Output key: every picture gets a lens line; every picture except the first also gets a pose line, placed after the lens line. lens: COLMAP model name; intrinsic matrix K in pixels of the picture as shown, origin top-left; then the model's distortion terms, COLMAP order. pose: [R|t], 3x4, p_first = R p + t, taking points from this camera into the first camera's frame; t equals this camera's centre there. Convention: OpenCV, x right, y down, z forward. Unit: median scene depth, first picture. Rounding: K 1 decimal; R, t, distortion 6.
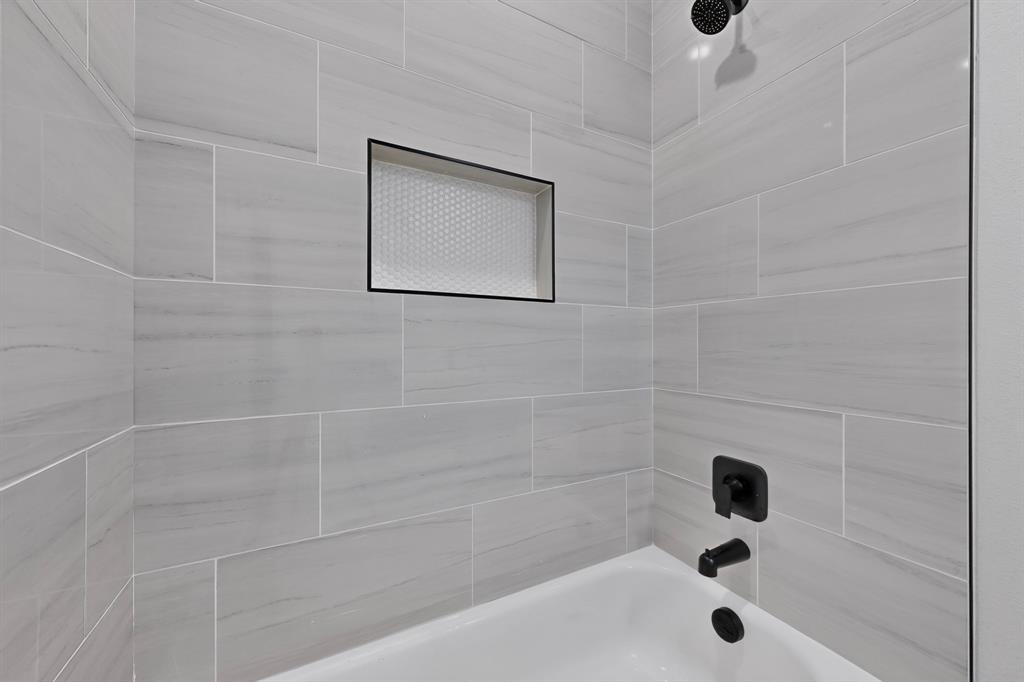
lens RADIAL K [[383.5, 0, 510.5], [0, 383.5, 344.5], [0, 0, 1]] dist [0.001080, 0.000054]
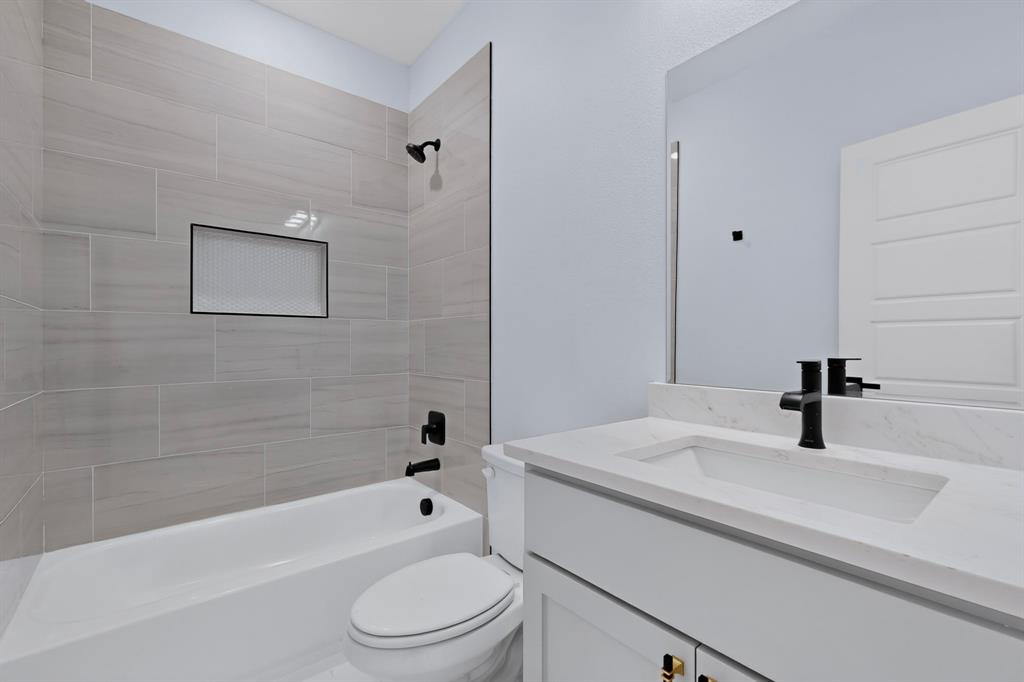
lens RADIAL K [[447.2, 0, 512.0], [0, 447.2, 341.0], [0, 0, 1]] dist [0.000226, 0.000146]
pose [[0.979708, -0.003693, 0.200398, 0.528421], [0.006070, 0.999918, -0.011245, 0.009115], [-0.200340, 0.012233, 0.979650, -1.029215]]
